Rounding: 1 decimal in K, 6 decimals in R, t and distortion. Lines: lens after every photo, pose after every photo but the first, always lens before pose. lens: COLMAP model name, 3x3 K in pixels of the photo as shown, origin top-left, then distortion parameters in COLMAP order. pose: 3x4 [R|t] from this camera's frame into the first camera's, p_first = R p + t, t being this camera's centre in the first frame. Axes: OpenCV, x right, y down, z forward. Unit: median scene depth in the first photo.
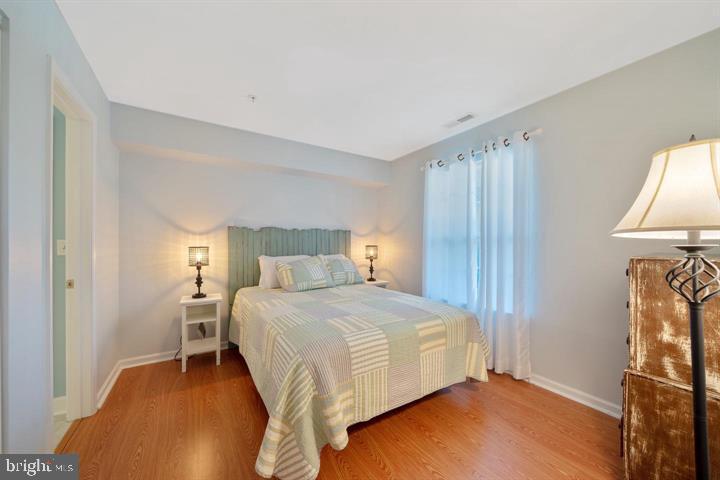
lens RADIAL K [[262.0, 0, 355.1], [0, 262.0, 243.2], [0, 0, 1]] dist [0.001130, 0.000319]
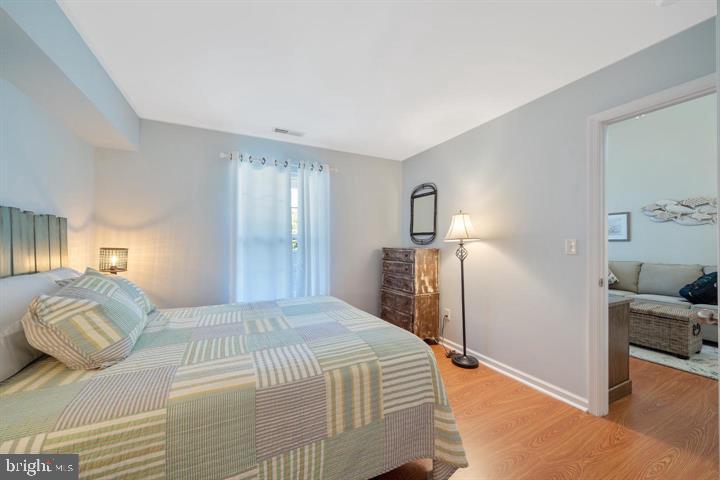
lens RADIAL K [[262.0, 0, 347.1], [0, 262.0, 241.6], [0, 0, 1]] dist [0.001130, 0.000319]
pose [[0.126837, -0.000893, 0.991923, -0.599295], [-0.000825, 0.999999, 0.001005, -0.006497], [-0.991923, -0.000945, 0.126836, 0.548139]]
